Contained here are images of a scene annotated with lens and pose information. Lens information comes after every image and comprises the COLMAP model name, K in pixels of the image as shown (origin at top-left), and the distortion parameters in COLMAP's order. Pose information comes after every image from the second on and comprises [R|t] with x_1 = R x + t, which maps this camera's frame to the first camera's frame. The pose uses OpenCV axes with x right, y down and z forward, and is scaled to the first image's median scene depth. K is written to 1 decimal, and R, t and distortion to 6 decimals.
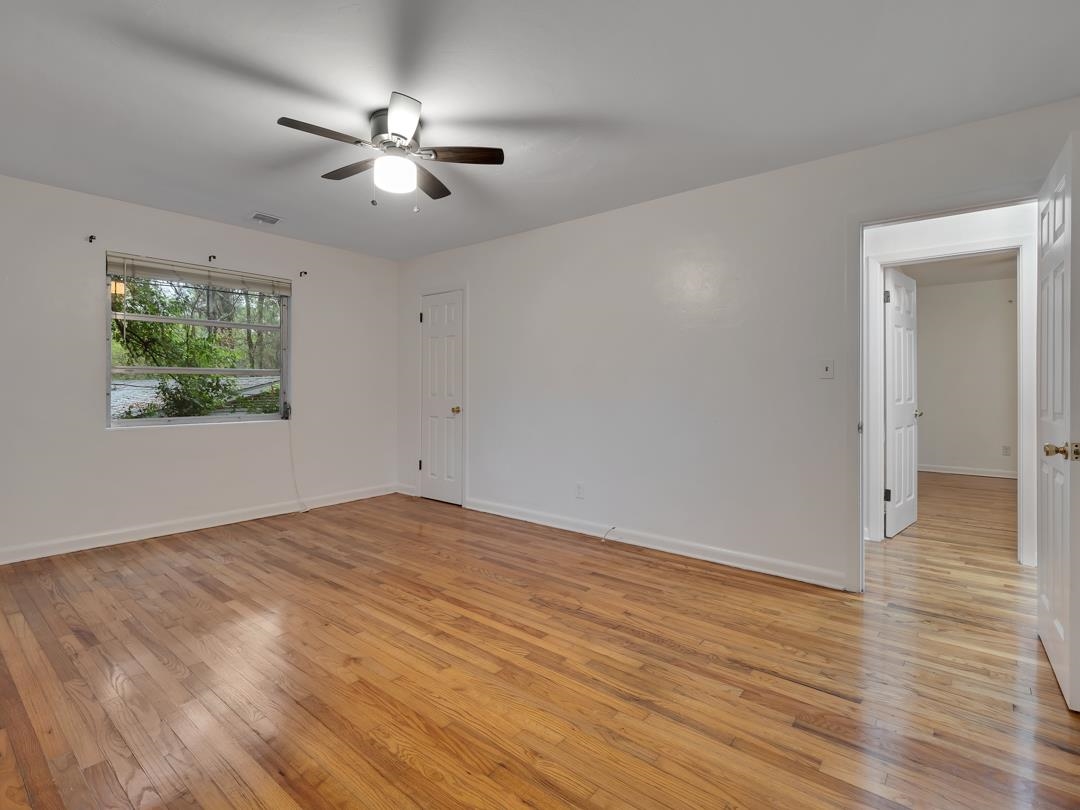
lens RADIAL K [[534.4, 0, 535.7], [0, 534.4, 392.3], [0, 0, 1]] dist [0.020652, -0.014041]
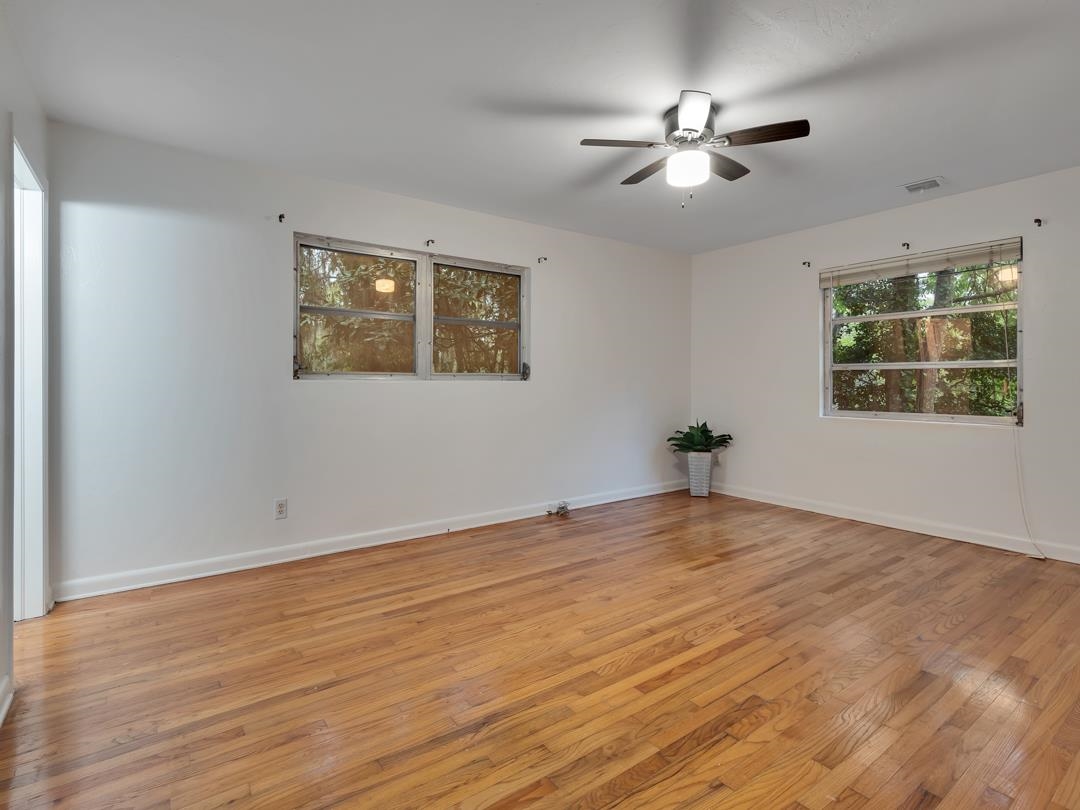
lens RADIAL K [[525.6, 0, 534.2], [0, 525.6, 400.7], [0, 0, 1]] dist [0.019918, -0.009987]
pose [[-0.254911, 0.030437, -0.966485, 0.768336], [-0.007068, 0.999419, 0.033338, -0.011099], [0.966939, 0.015330, -0.254547, 0.974258]]
